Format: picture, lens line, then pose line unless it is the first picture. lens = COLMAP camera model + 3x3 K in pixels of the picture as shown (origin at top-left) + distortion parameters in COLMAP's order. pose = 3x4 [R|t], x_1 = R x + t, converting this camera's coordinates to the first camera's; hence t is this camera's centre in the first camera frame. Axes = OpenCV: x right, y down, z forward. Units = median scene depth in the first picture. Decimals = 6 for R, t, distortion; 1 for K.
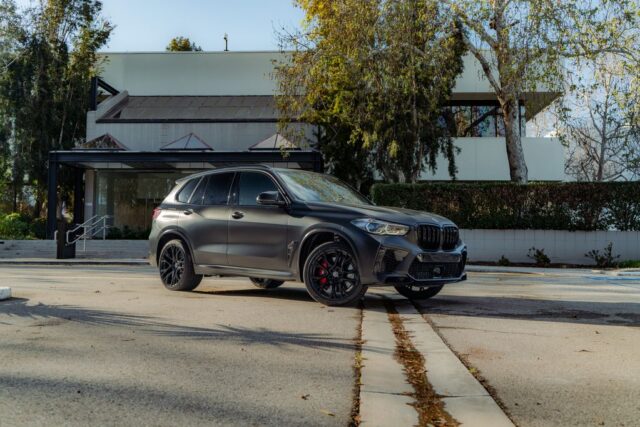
lens RADIAL K [[1026.9, 0, 320.0], [0, 1026.9, 213.5], [0, 0, 1]] dist [0.000791, 0.987611]
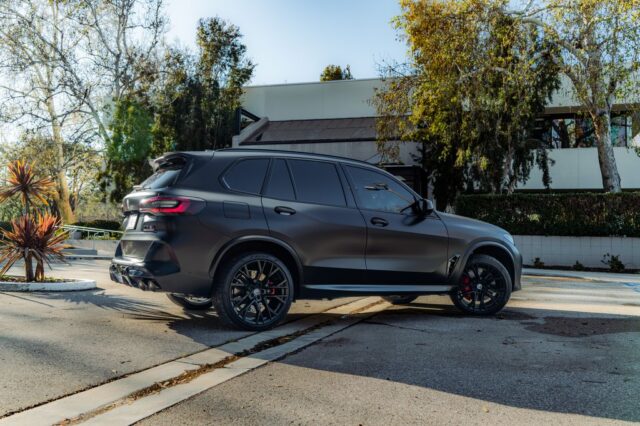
lens RADIAL K [[1026.9, 0, 320.0], [0, 1026.9, 213.0], [0, 0, 1]] dist [0.000791, 0.987611]
pose [[0.934461, 0.001230, -0.356064, 0.299438], [0.002107, 0.999957, 0.008985, -0.018493], [0.356060, -0.009147, 0.934418, -0.097614]]
